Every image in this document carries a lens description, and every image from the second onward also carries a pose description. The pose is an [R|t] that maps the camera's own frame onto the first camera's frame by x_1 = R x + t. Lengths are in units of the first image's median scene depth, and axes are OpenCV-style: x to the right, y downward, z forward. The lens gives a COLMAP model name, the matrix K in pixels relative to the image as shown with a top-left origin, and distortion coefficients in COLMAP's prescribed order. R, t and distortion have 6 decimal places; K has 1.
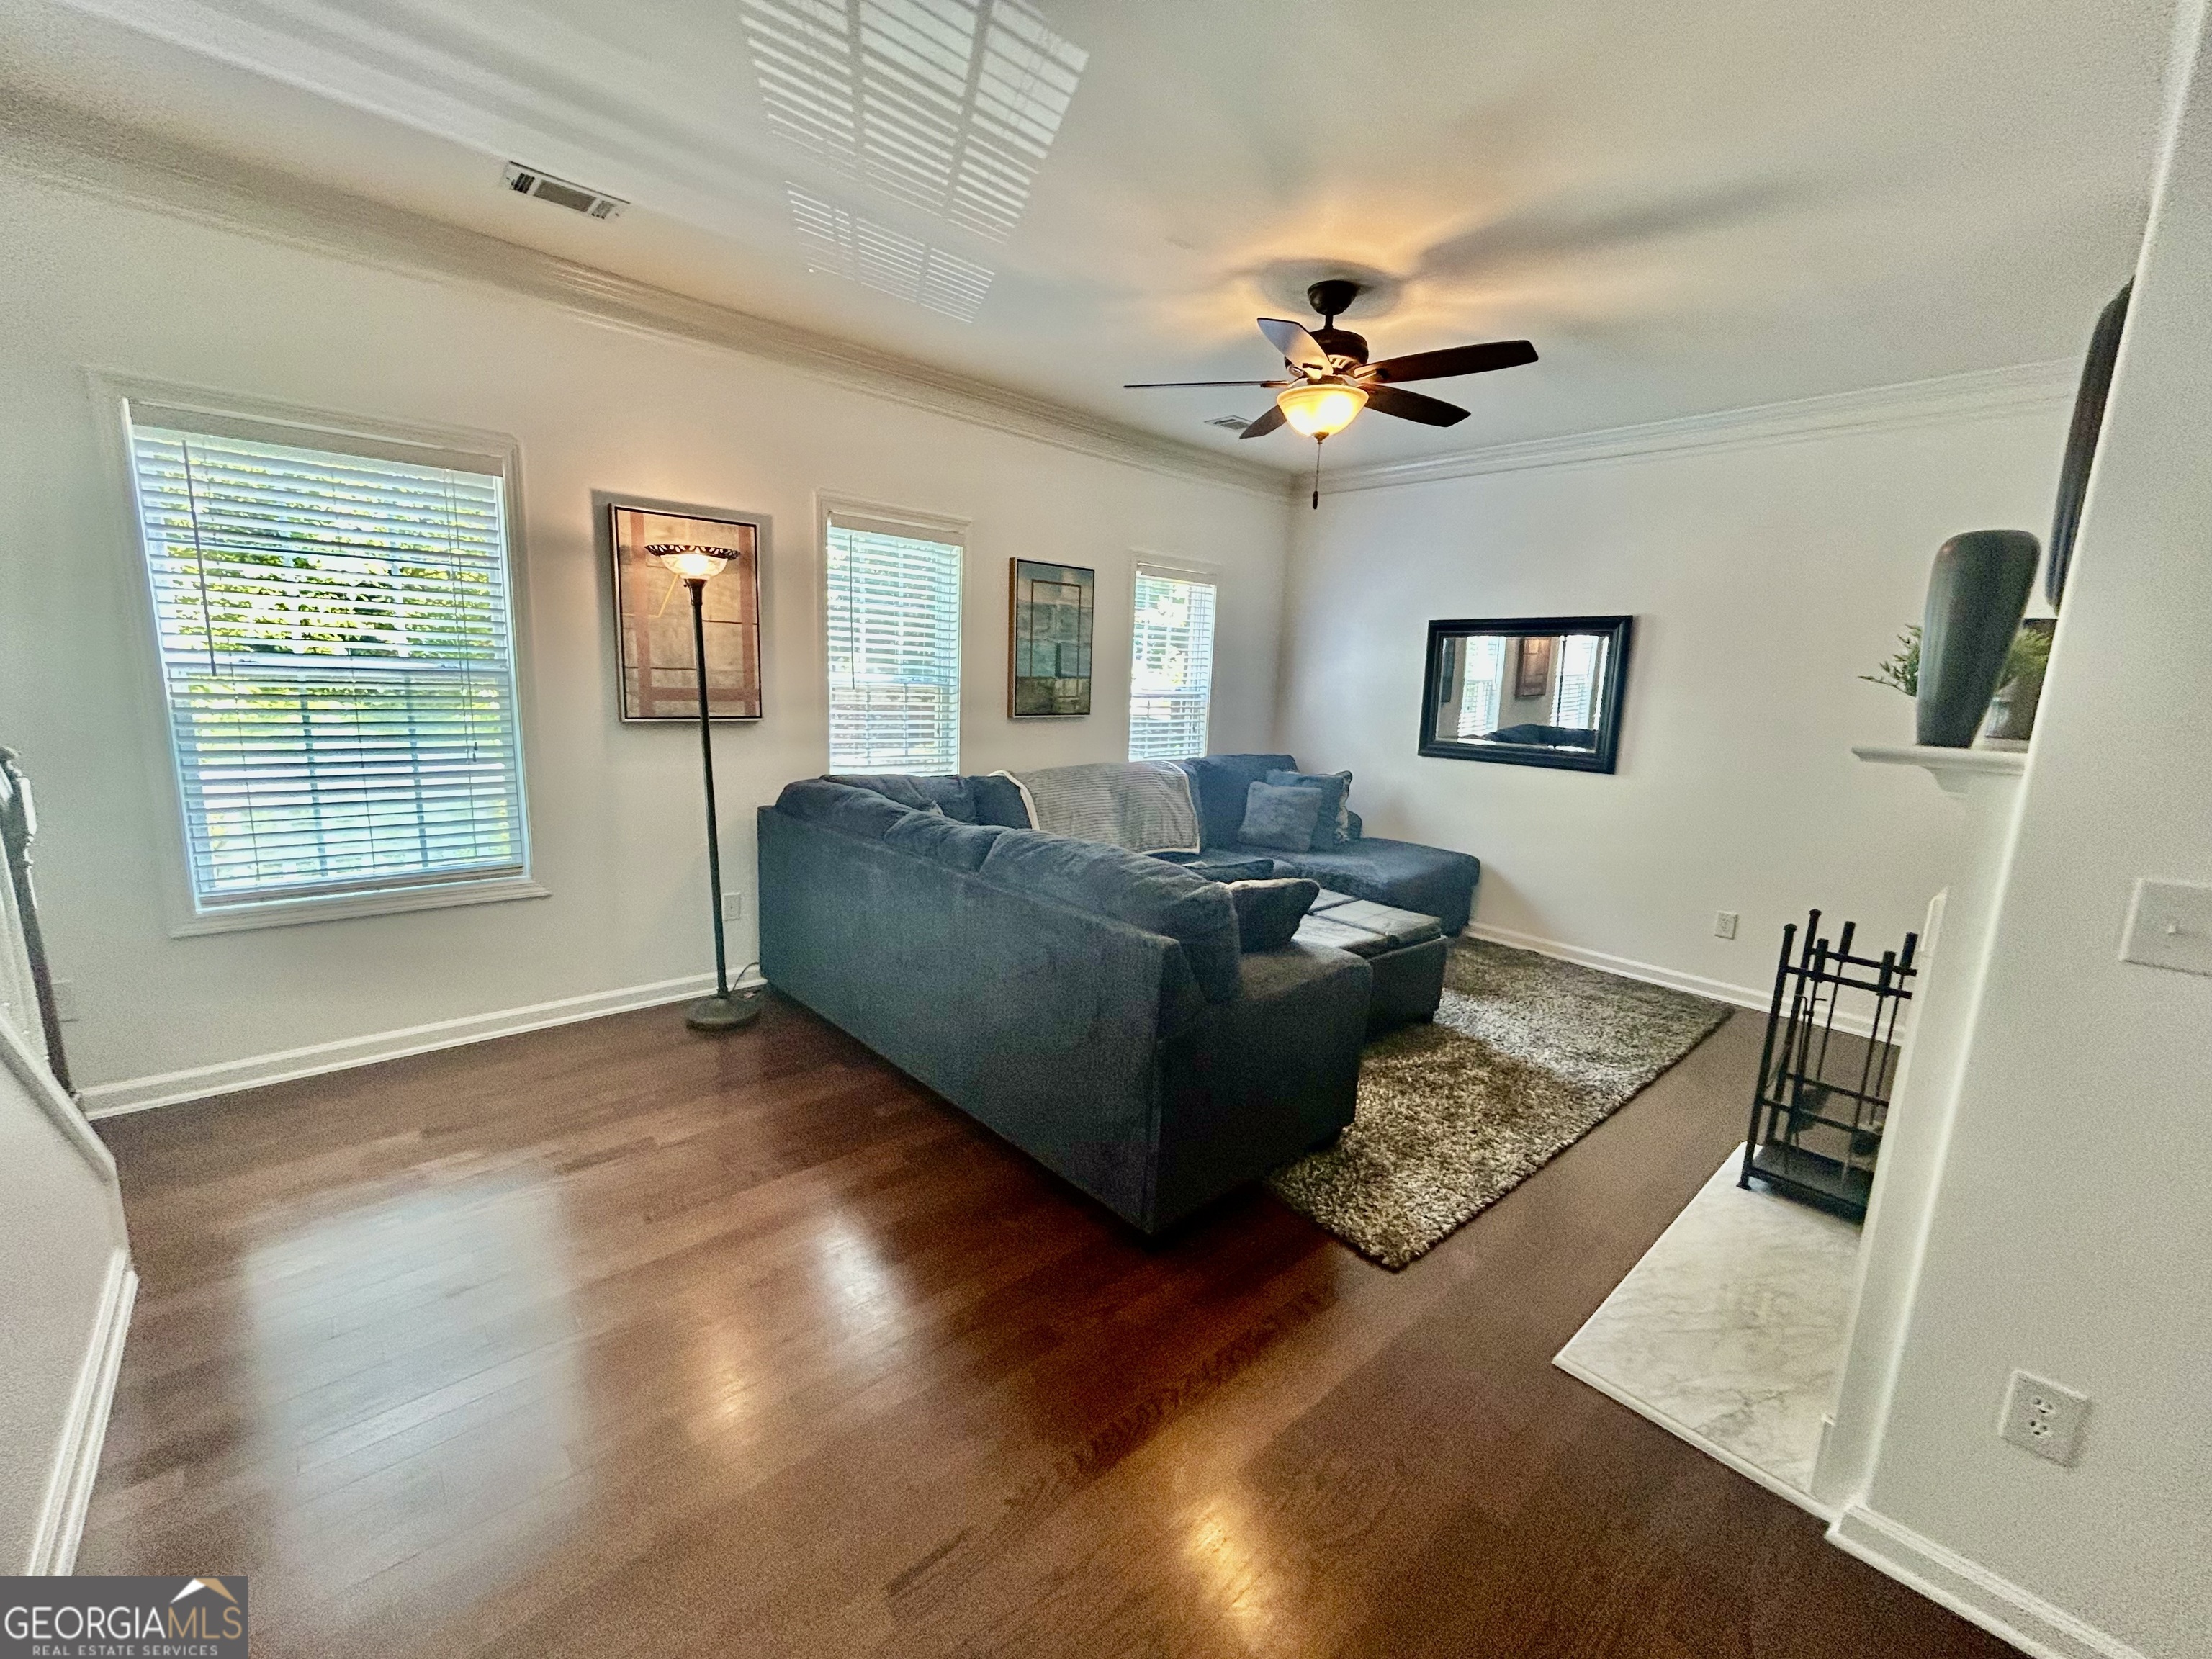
lens RADIAL K [[897.9, 0, 1111.8], [0, 897.9, 832.1], [0, 0, 1]] dist [-0.000310, -0.000168]
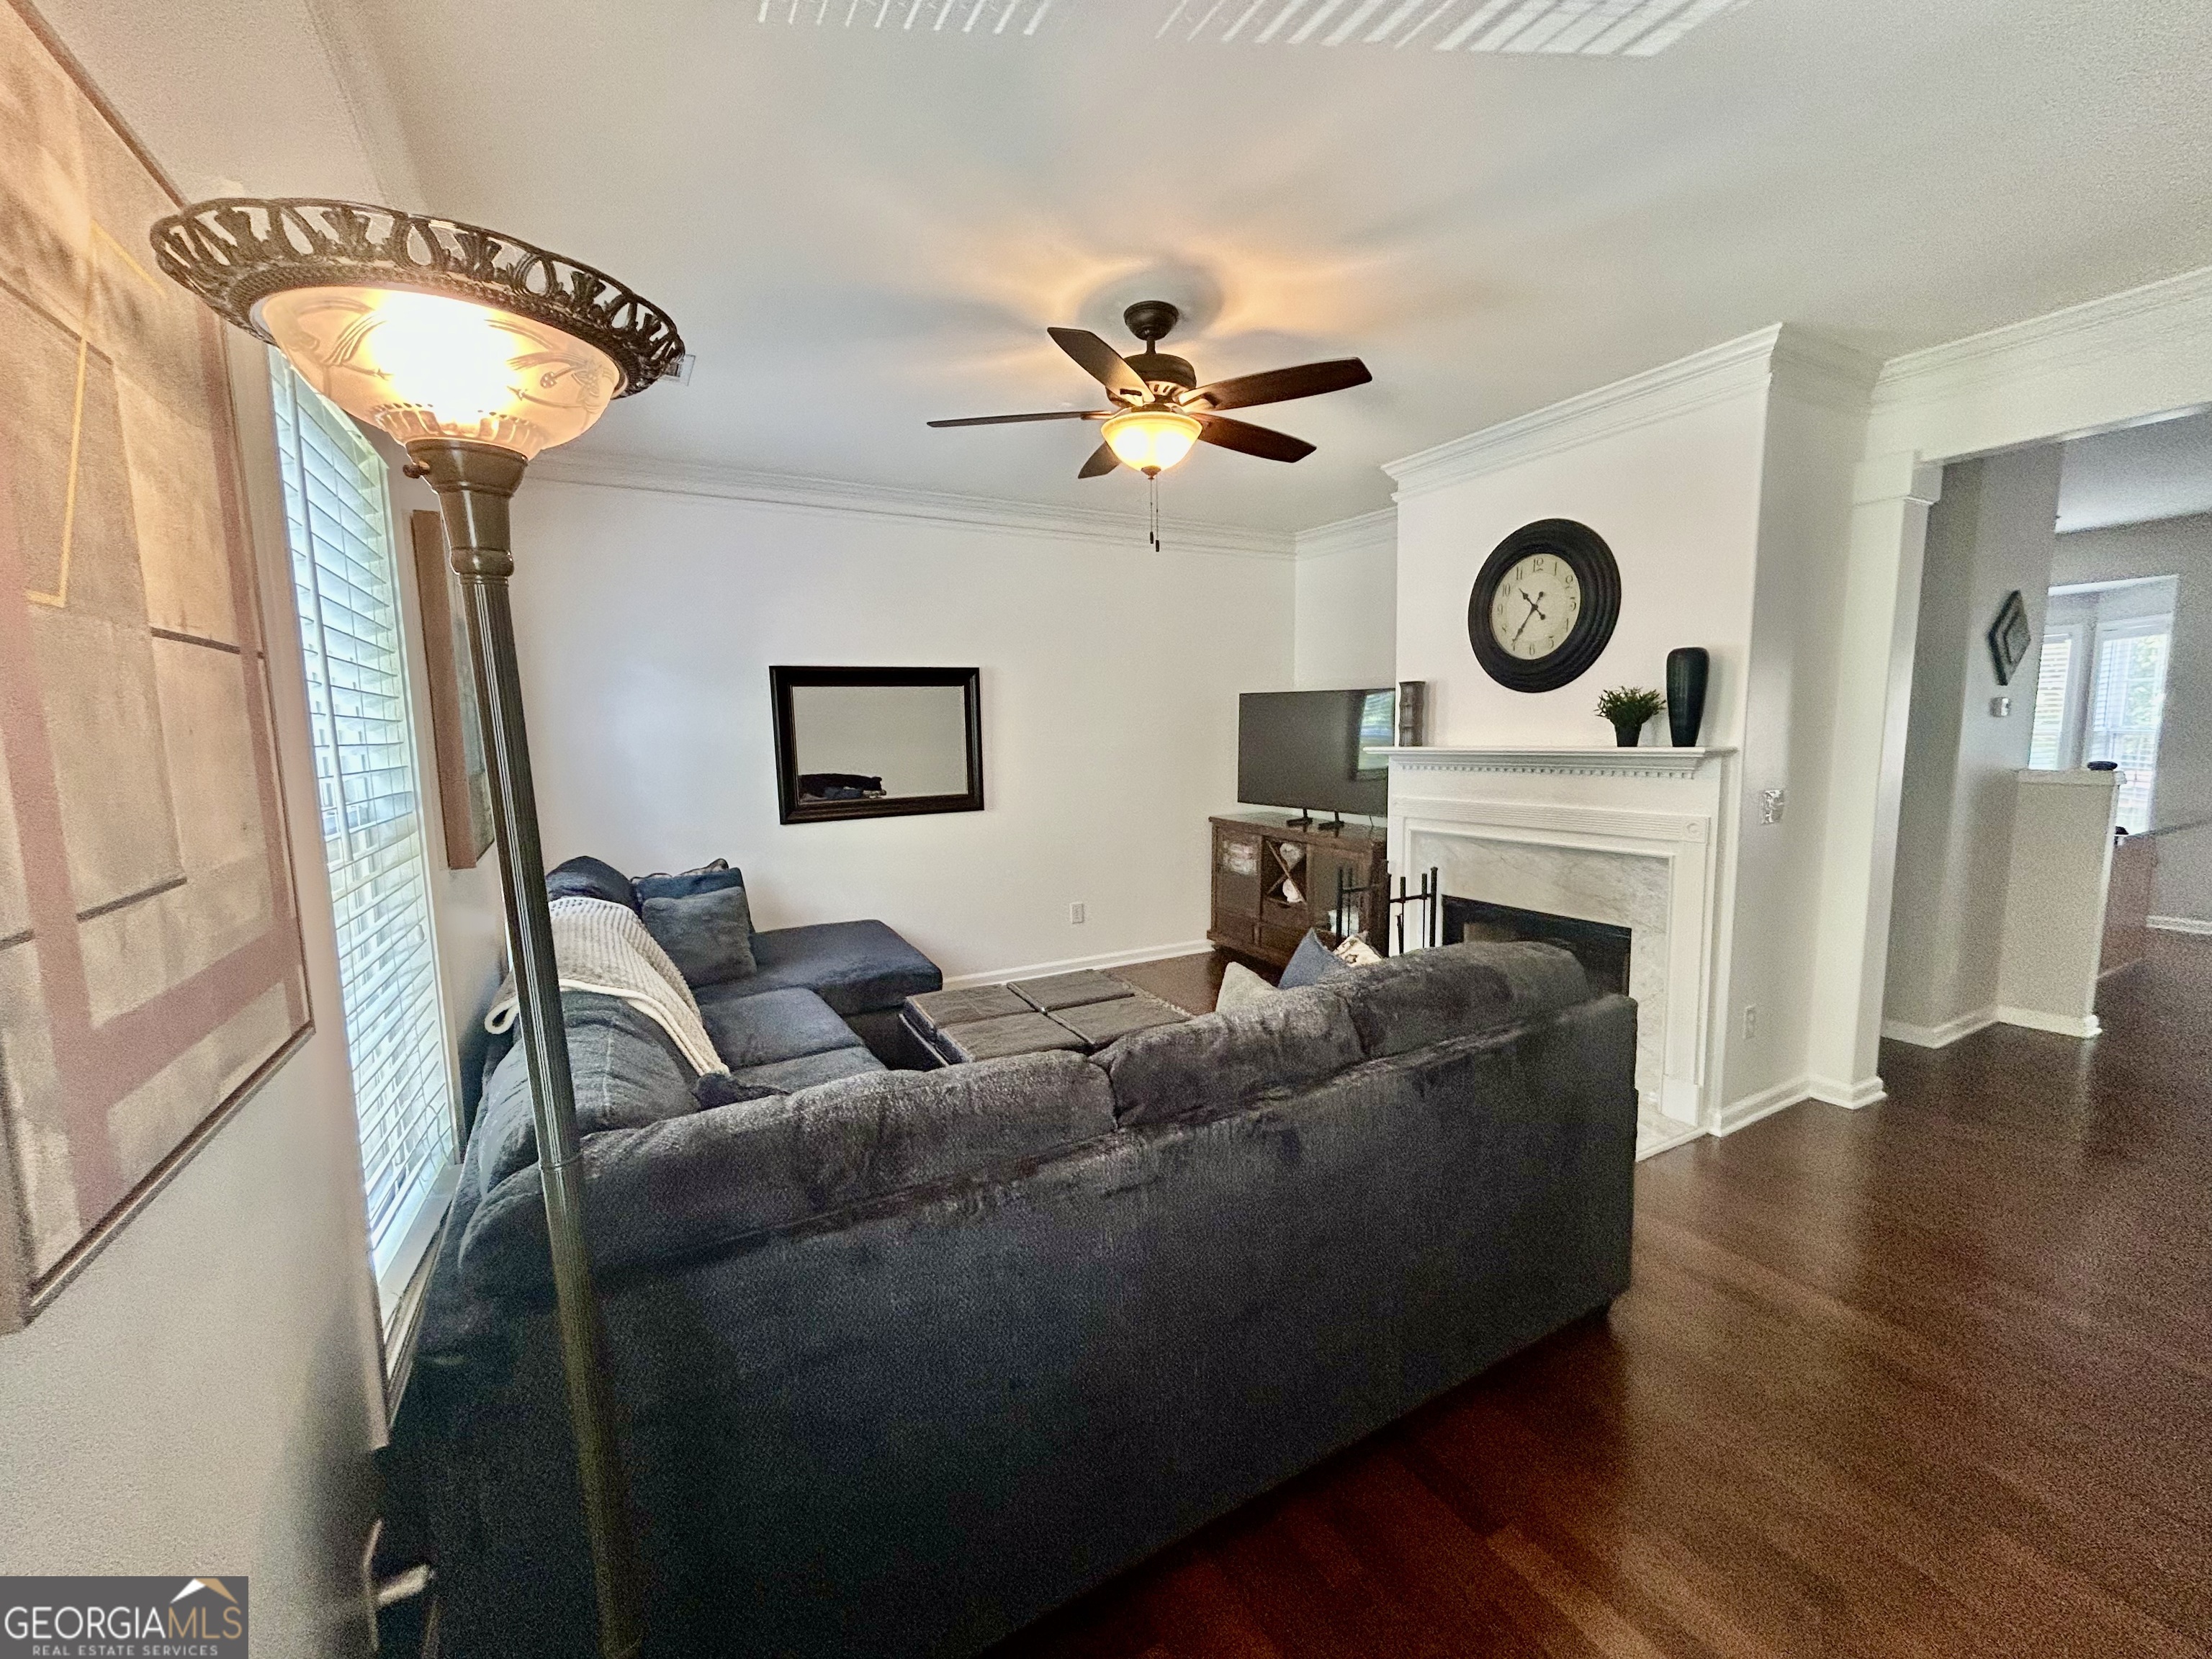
lens RADIAL K [[891.8, 0, 1104.6], [0, 891.8, 832.2], [0, 0, 1]] dist [0.000092, -0.000249]
pose [[0.231503, -0.159582, 0.959656, -0.625805], [0.197484, 0.973624, 0.114264, -0.181045], [-0.952579, 0.163064, 0.256912, 0.790118]]
